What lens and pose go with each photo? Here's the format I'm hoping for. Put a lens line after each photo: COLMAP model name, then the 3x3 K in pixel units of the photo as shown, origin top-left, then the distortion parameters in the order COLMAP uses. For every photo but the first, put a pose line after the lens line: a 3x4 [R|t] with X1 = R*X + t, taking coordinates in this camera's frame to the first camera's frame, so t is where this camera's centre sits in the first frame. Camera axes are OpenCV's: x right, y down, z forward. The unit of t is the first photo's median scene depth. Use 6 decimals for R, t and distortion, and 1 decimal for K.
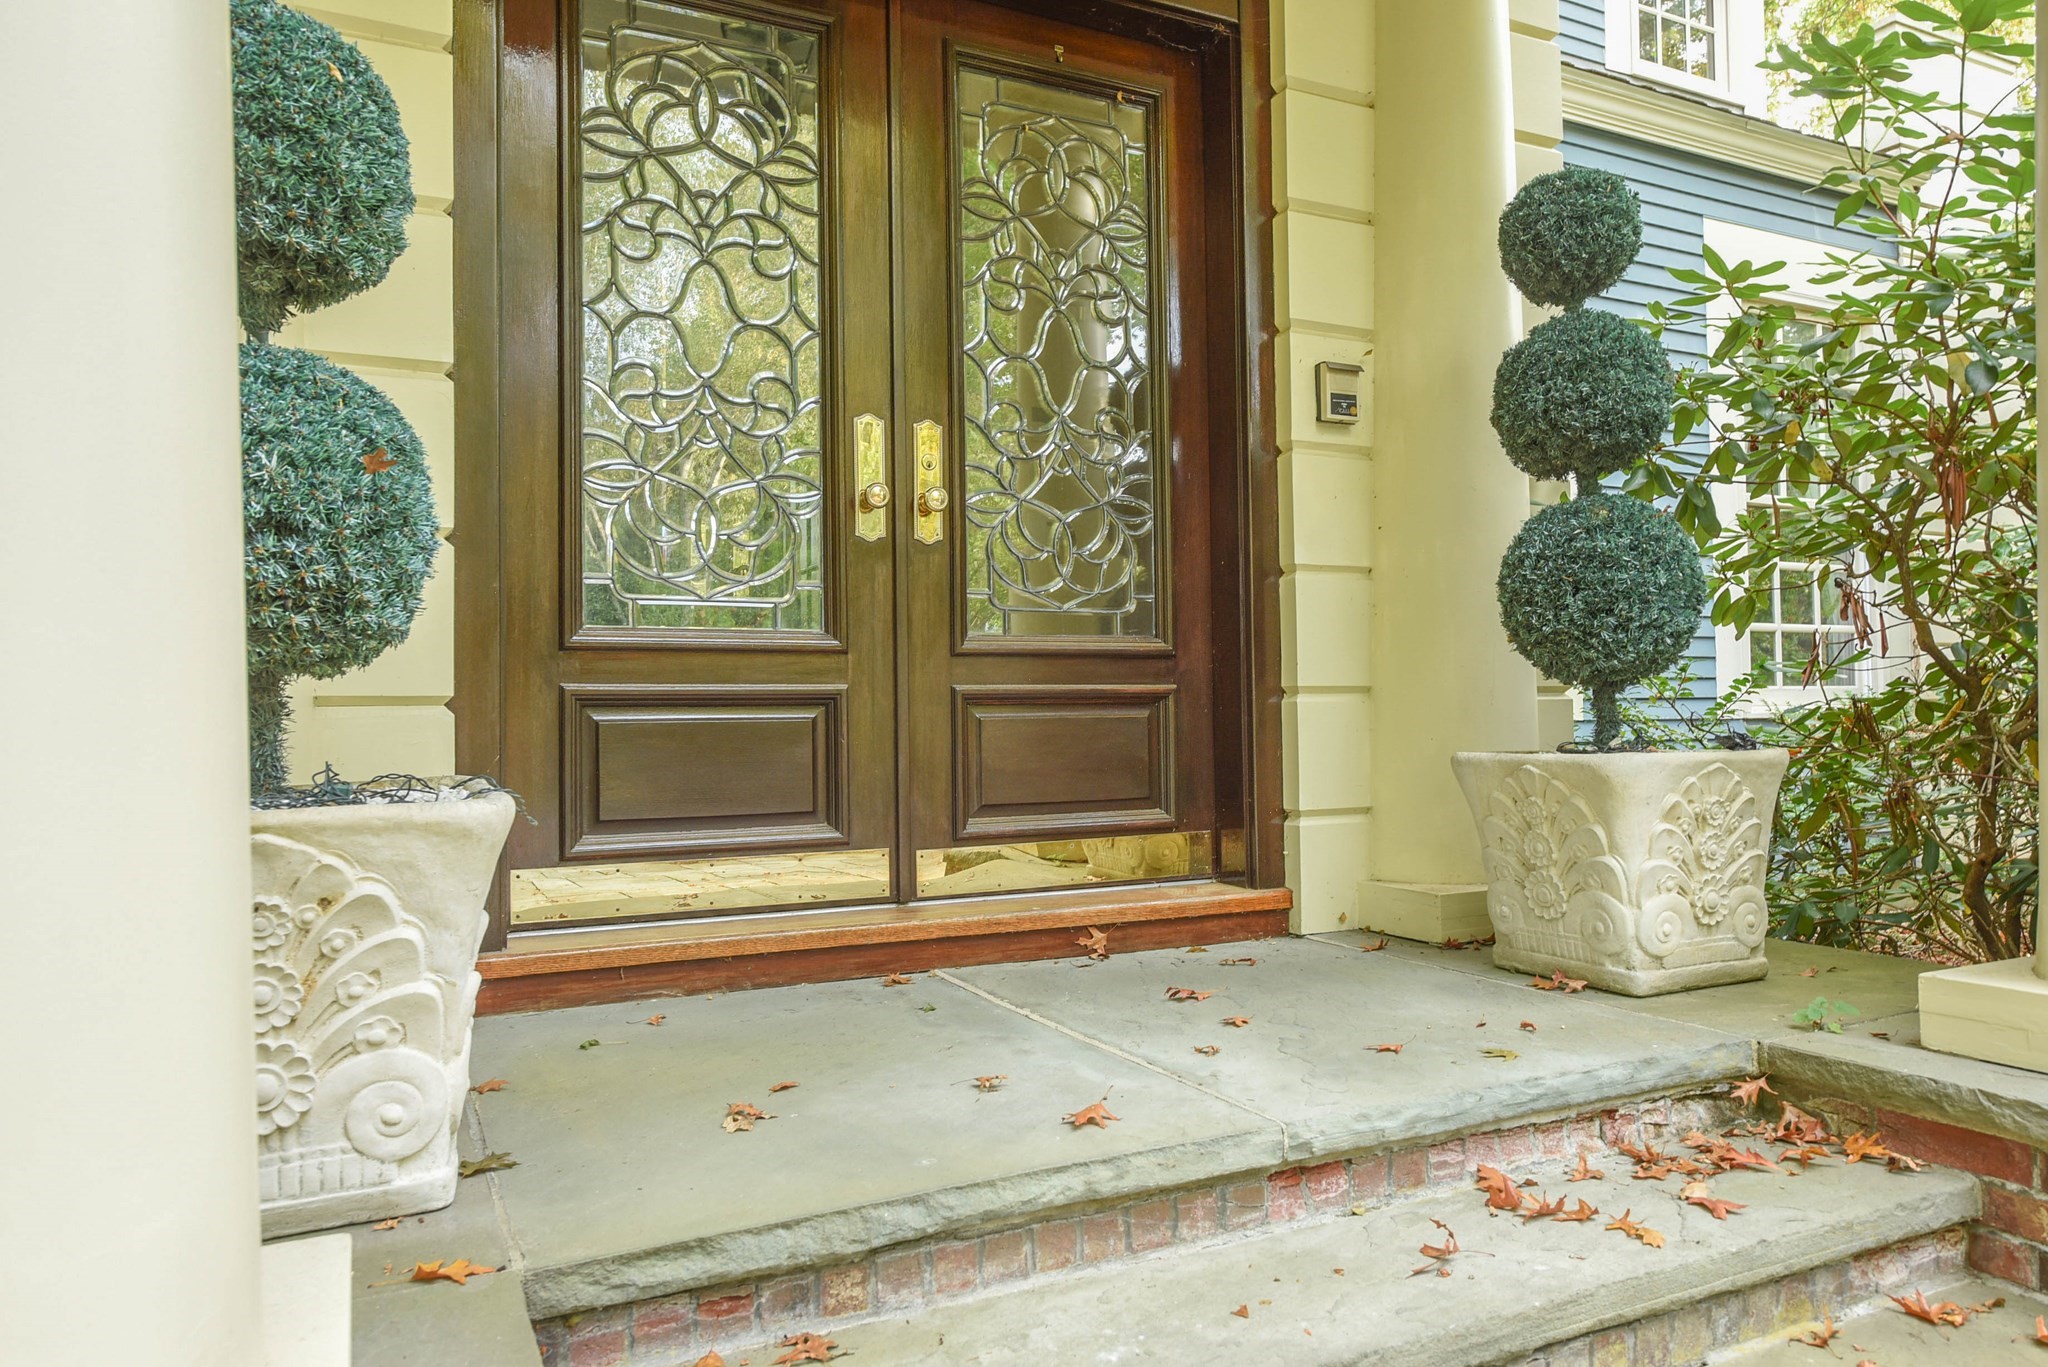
lens RADIAL K [[1350.2, 0, 1024.0], [0, 1350.2, 683.5], [0, 0, 1]] dist [-0.000873, 0.000760]
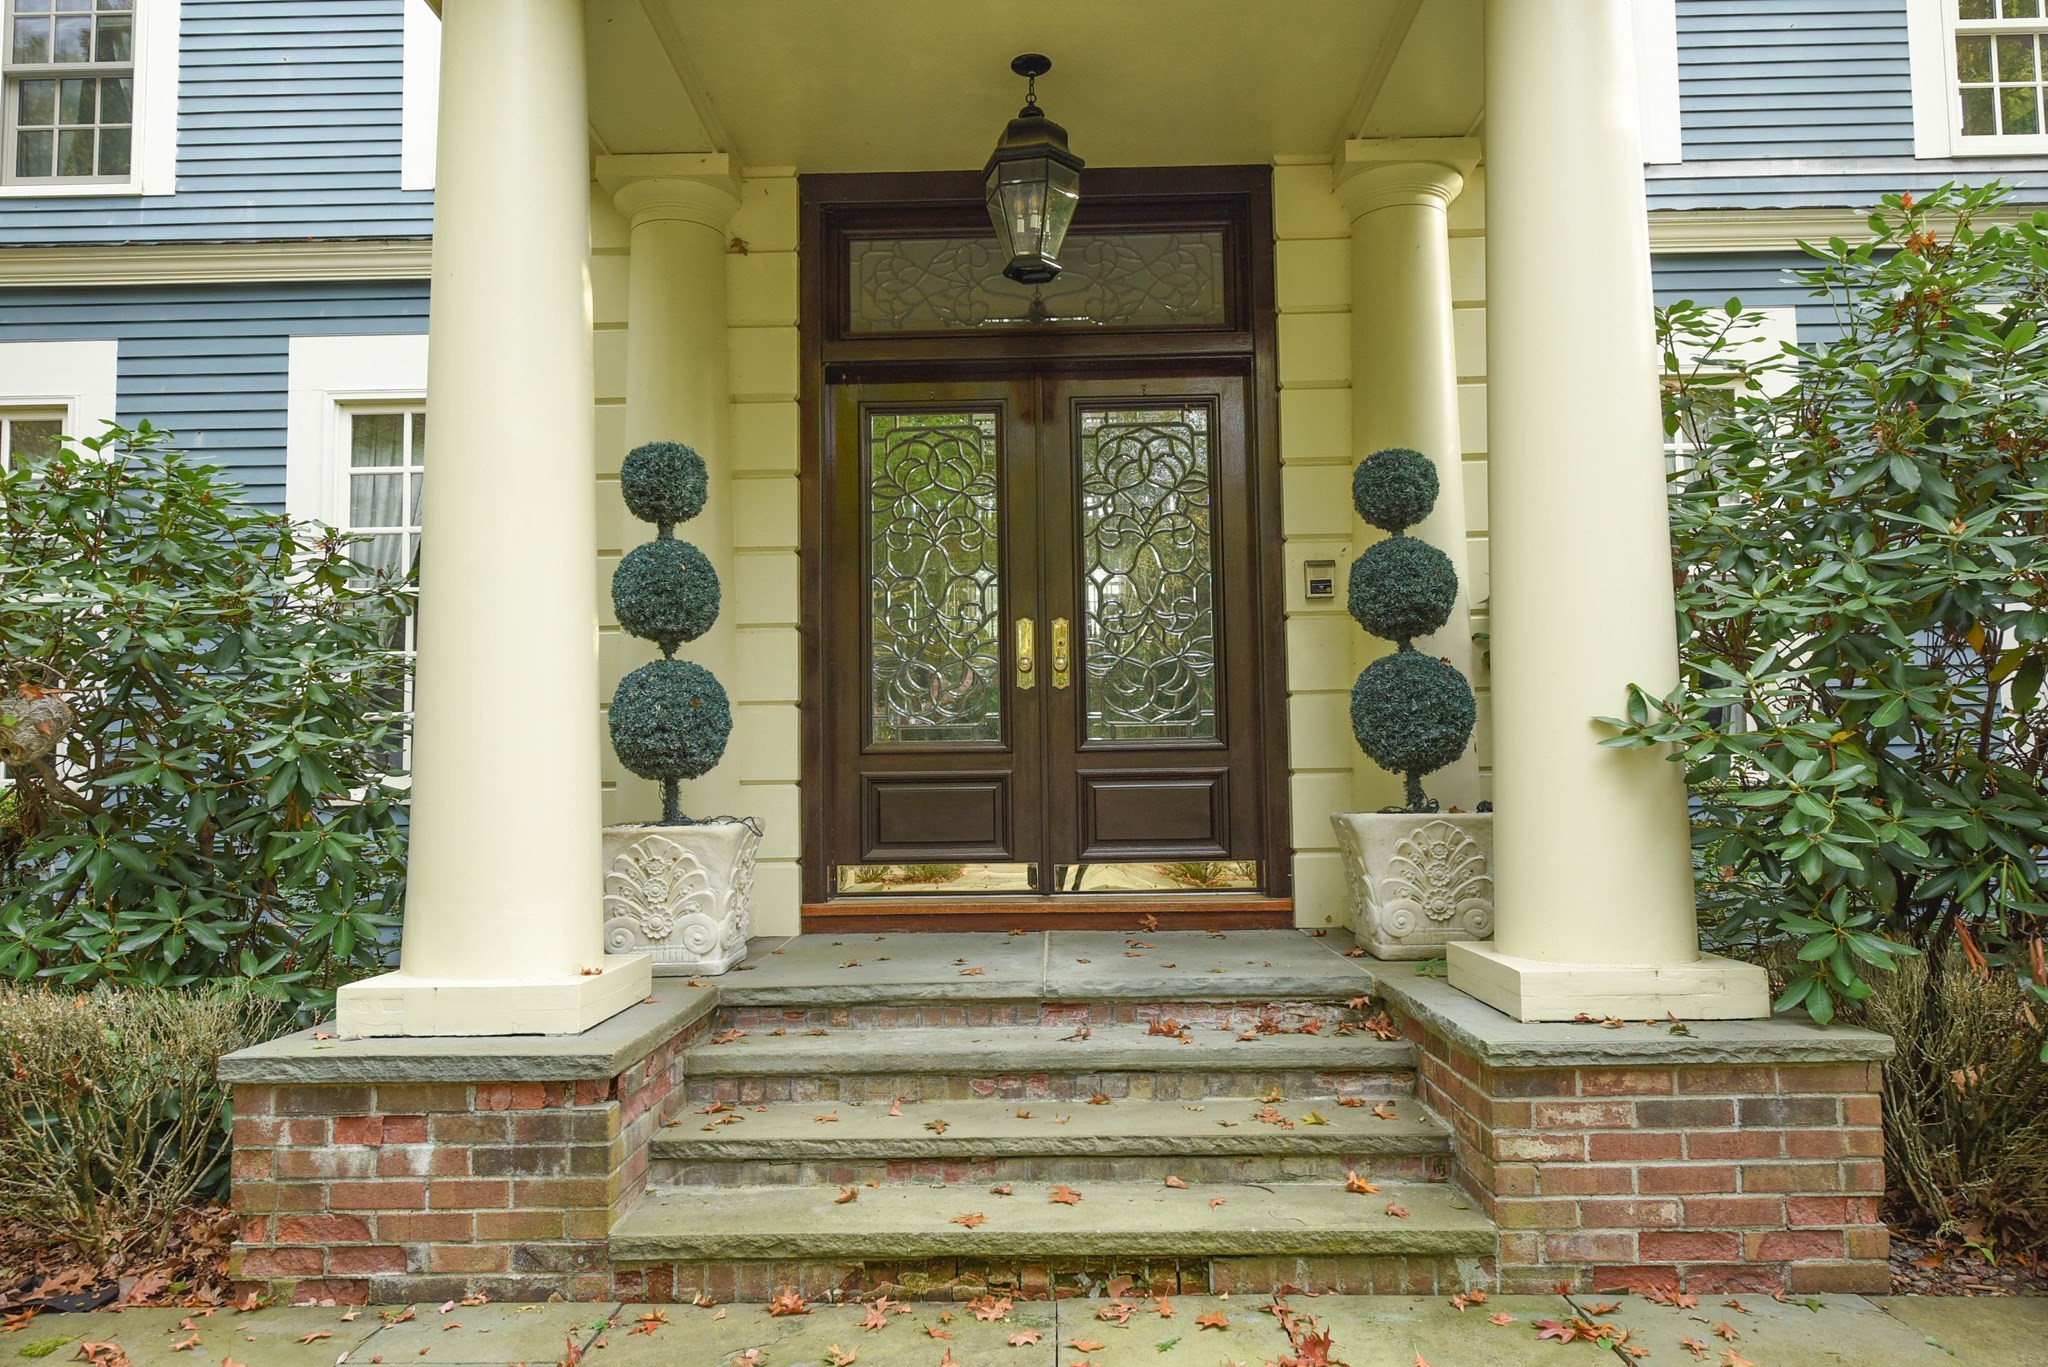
lens RADIAL K [[1350.2, 0, 1024.0], [0, 1350.2, 683.5], [0, 0, 1]] dist [-0.000873, 0.000760]
pose [[0.885376, -0.033057, -0.463699, 0.780684], [0.015518, 0.999014, -0.041590, -0.043037], [0.464617, 0.029627, 0.885016, -0.636847]]
